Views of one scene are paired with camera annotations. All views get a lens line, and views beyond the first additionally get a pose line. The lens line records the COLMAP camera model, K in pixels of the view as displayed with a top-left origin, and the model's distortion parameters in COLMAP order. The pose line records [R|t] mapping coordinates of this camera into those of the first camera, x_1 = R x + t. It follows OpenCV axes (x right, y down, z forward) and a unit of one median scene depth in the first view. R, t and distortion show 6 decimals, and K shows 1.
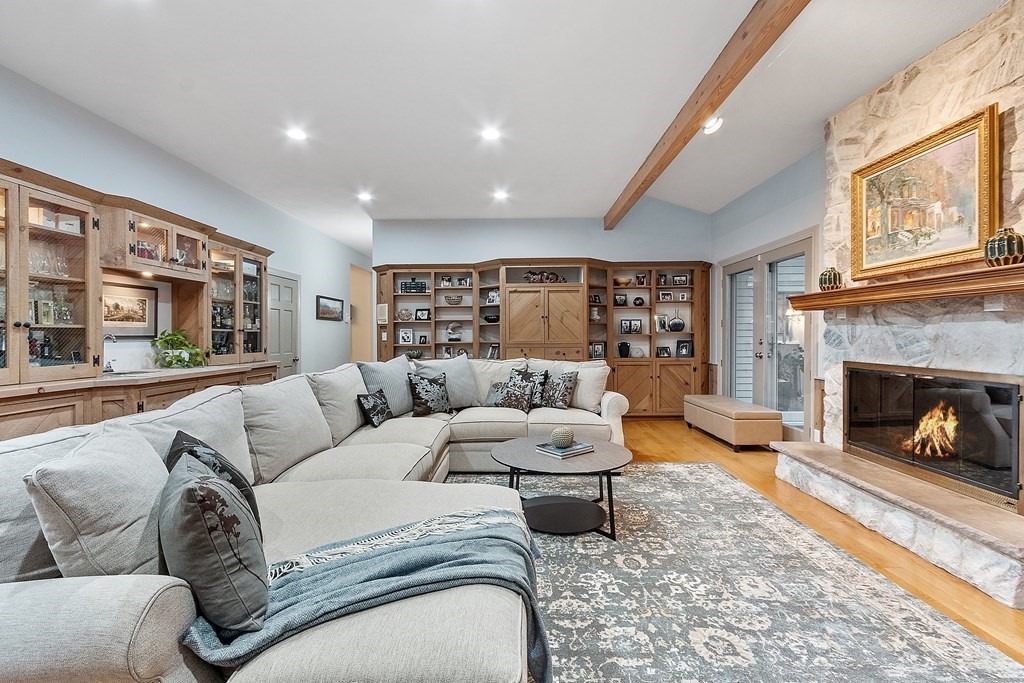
lens RADIAL K [[440.5, 0, 513.2], [0, 440.5, 334.8], [0, 0, 1]] dist [0.000400, 0.000212]
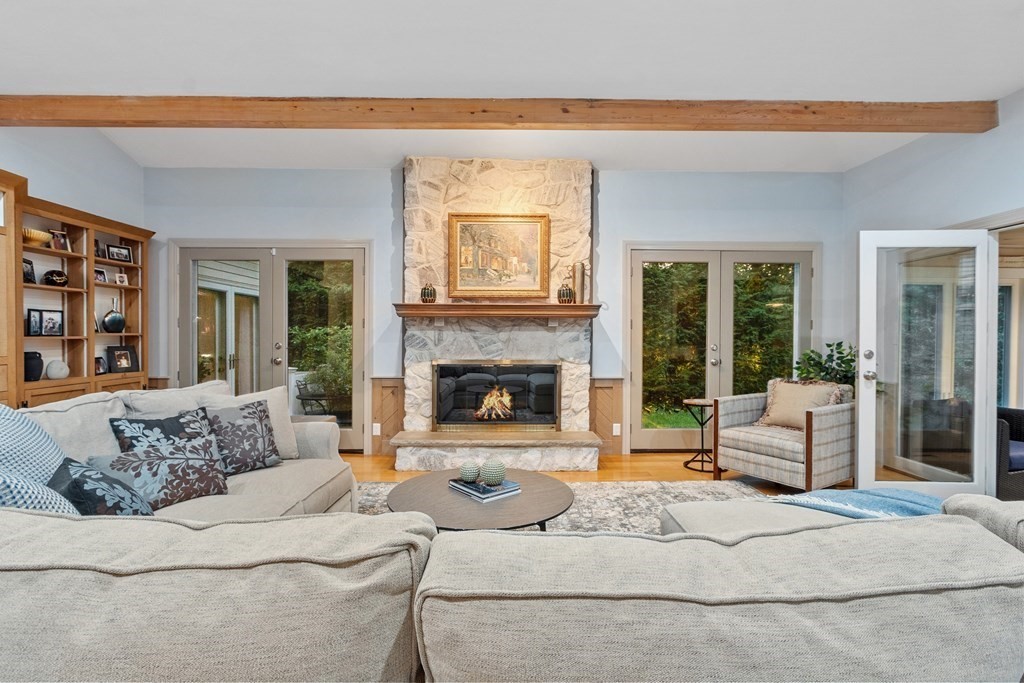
lens RADIAL K [[463.5, 0, 512.0], [0, 463.5, 341.5], [0, 0, 1]] dist [-0.001987, -0.000240]
pose [[-0.017194, -0.005979, 0.999834, -0.652537], [-0.002342, 0.999980, 0.005940, -0.000036], [-0.999849, -0.002239, -0.017208, 0.907006]]
